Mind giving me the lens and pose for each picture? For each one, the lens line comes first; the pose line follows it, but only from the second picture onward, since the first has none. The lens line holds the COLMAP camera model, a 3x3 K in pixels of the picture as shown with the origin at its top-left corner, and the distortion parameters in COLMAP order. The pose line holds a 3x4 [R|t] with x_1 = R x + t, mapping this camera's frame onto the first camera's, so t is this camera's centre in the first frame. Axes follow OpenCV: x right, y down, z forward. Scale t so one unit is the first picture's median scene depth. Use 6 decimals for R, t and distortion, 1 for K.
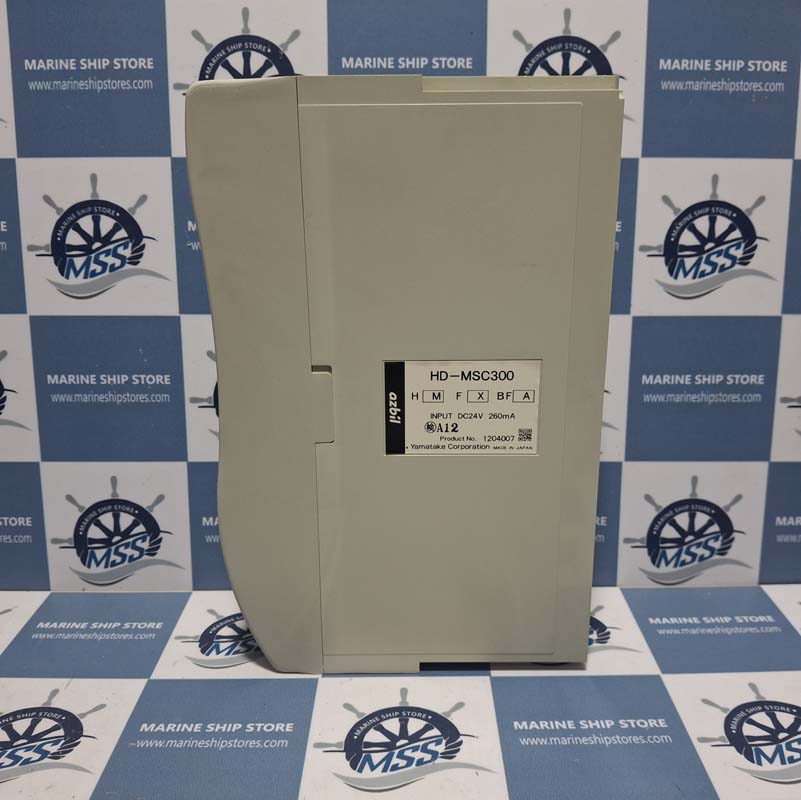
lens RADIAL K [[797.9, 0, 410.0], [0, 797.9, 410.7], [0, 0, 1]] dist [0.058762, -0.160129]
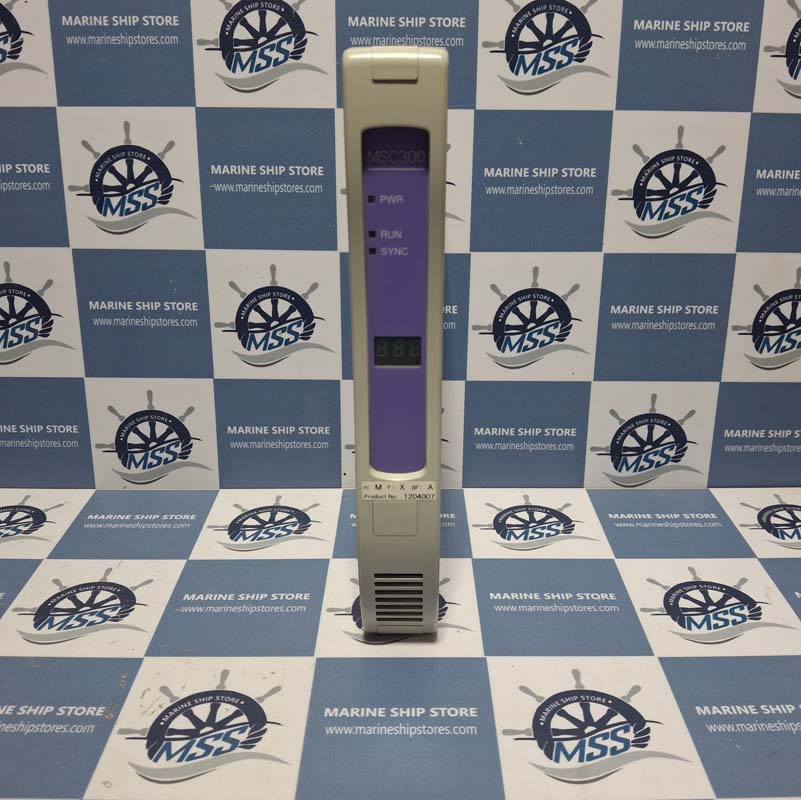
lens RADIAL K [[818.5, 0, 407.5], [0, 818.5, 401.9], [0, 0, 1]] dist [0.111072, -0.253429]
pose [[0.999973, 0.007266, -0.000757, 0.002339], [-0.007158, 0.995239, 0.097200, -0.023858], [0.001460, -0.097192, 0.995265, -0.217602]]
